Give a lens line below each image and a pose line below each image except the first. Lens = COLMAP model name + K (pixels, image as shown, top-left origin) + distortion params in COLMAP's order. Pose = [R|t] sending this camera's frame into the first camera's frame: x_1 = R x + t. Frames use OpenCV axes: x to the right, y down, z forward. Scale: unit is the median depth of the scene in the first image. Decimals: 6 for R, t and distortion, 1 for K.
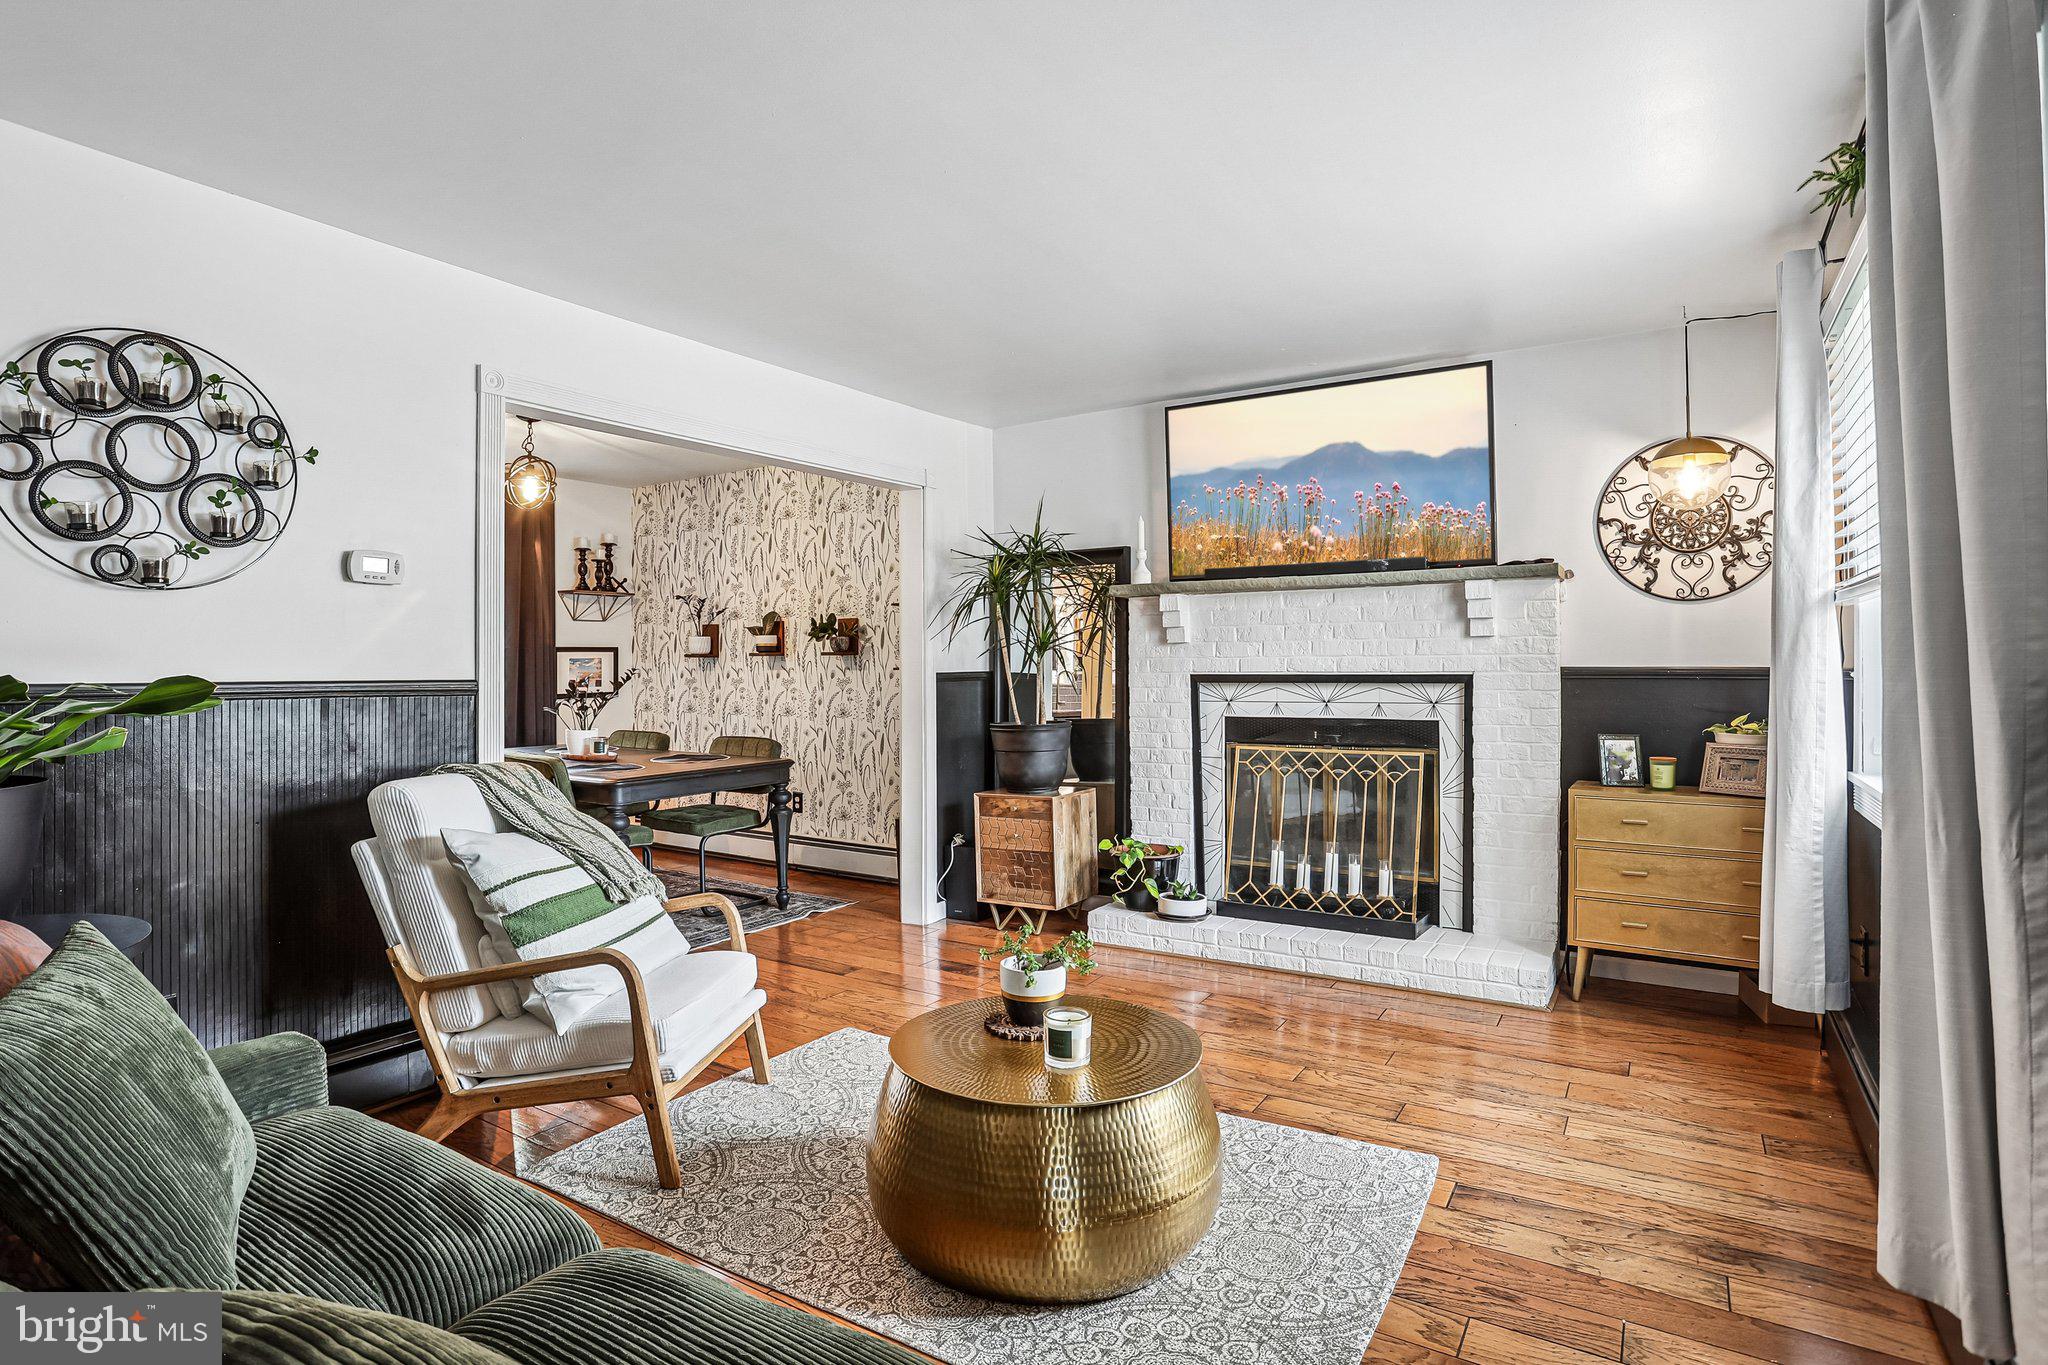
lens RADIAL K [[1025.9, 0, 1021.0], [0, 1025.9, 662.4], [0, 0, 1]] dist [-0.074127, 0.031153]
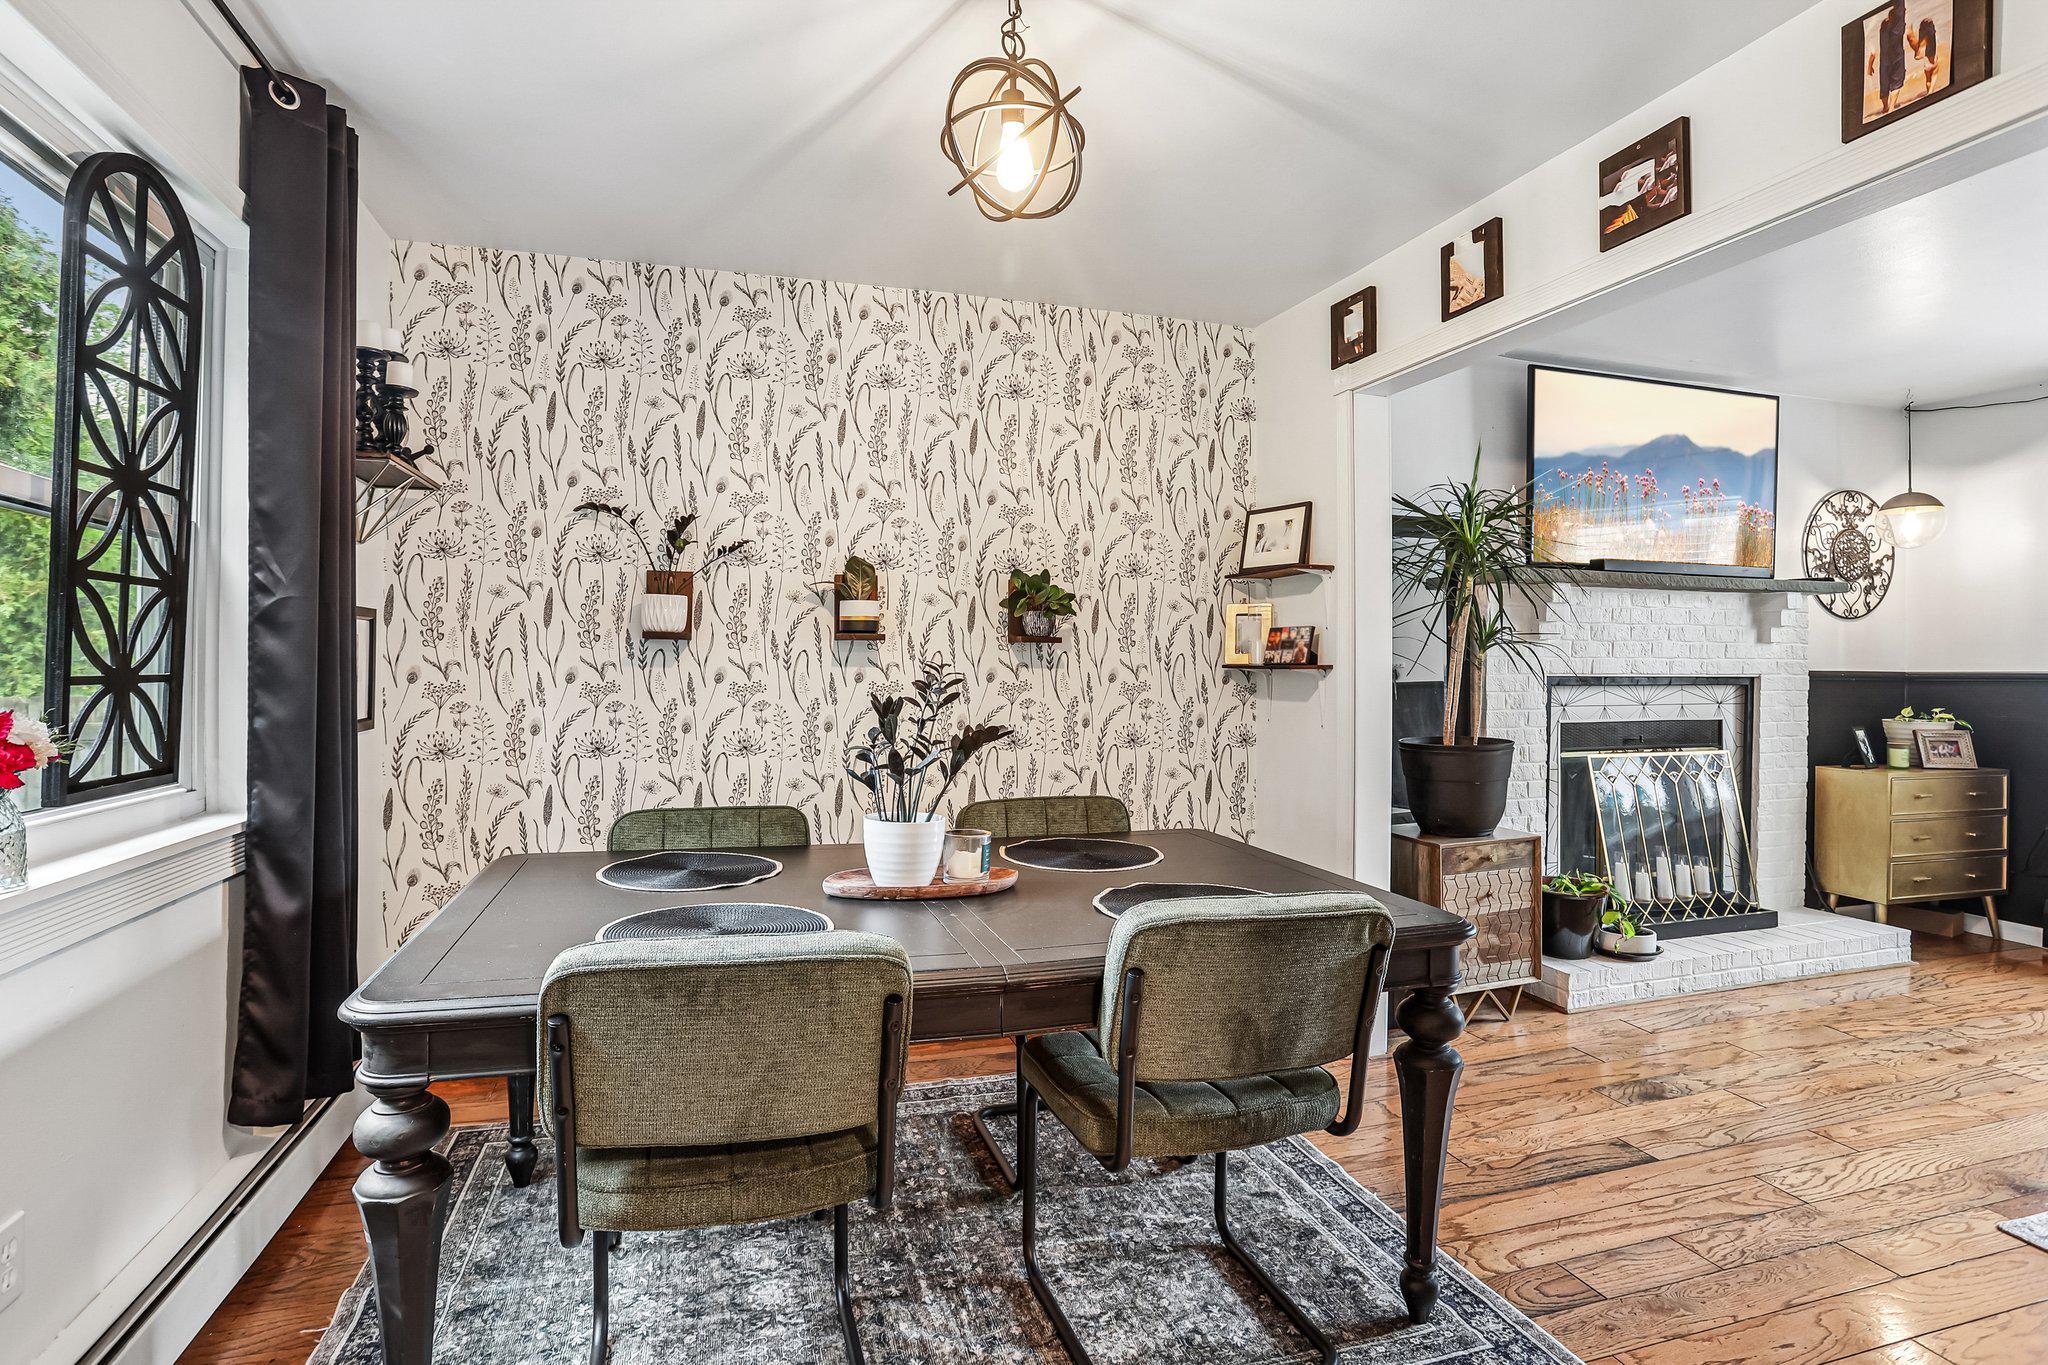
lens RADIAL K [[1025.9, 0, 1006.5], [0, 1025.9, 658.8], [0, 0, 1]] dist [-0.074127, 0.031153]
pose [[0.657053, 0.011875, 0.753751, -1.469683], [-0.012913, 0.999907, -0.004496, 0.012357], [-0.753734, -0.006779, 0.657145, 1.471407]]
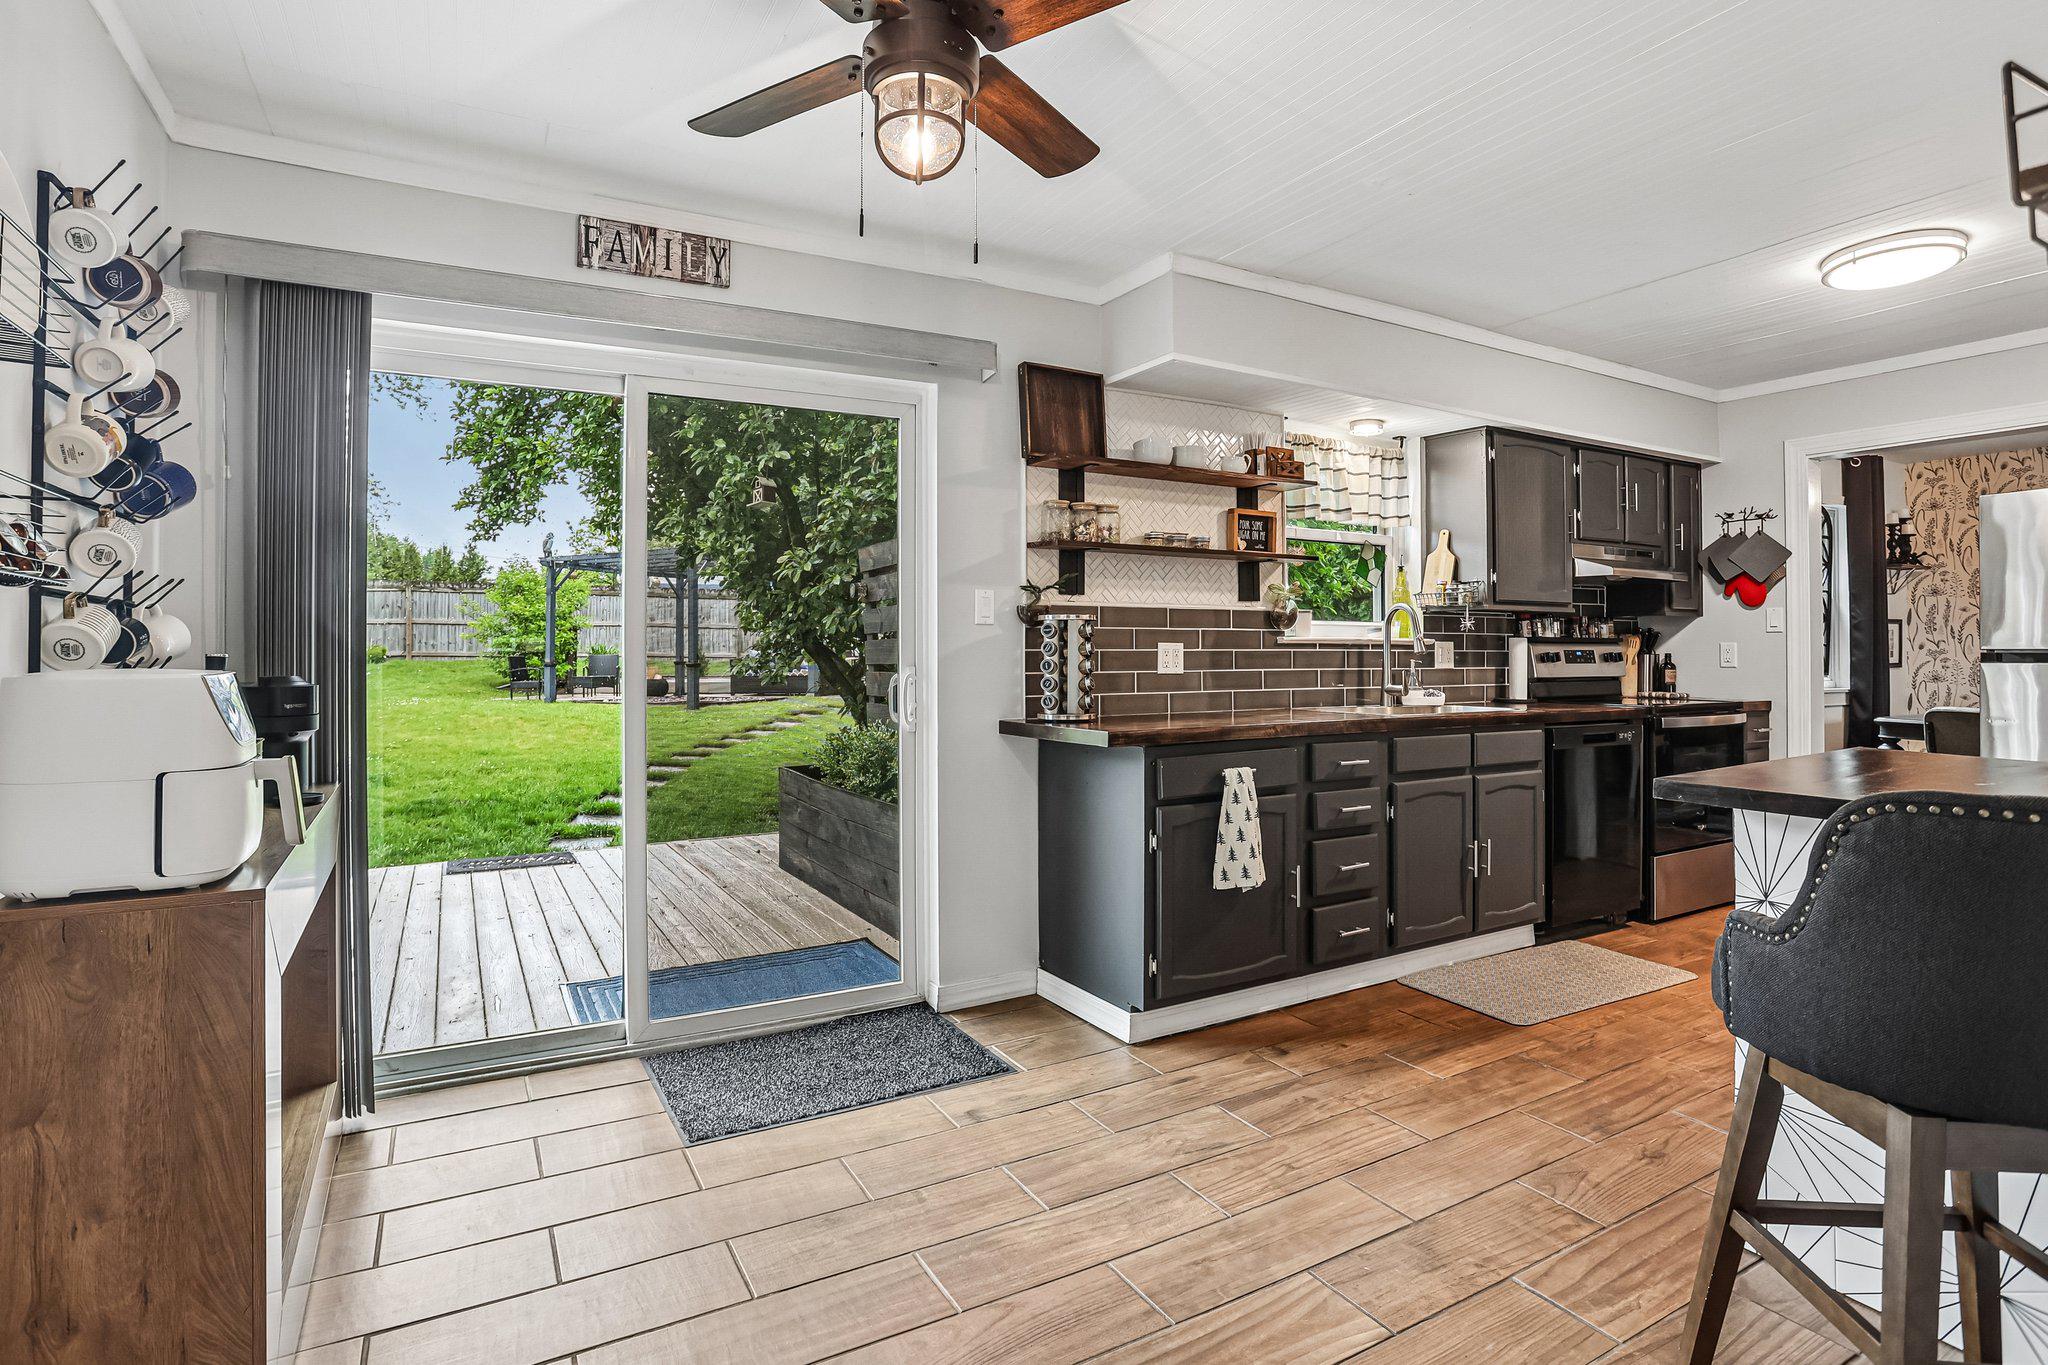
lens RADIAL K [[1025.9, 0, 999.6], [0, 1025.9, 629.1], [0, 0, 1]] dist [-0.074127, 0.031153]
pose [[0.877664, 0.000479, -0.479277, -1.981276], [-0.005469, 0.999944, -0.009014, 0.026875], [0.479246, 0.010533, 0.877617, -0.869202]]
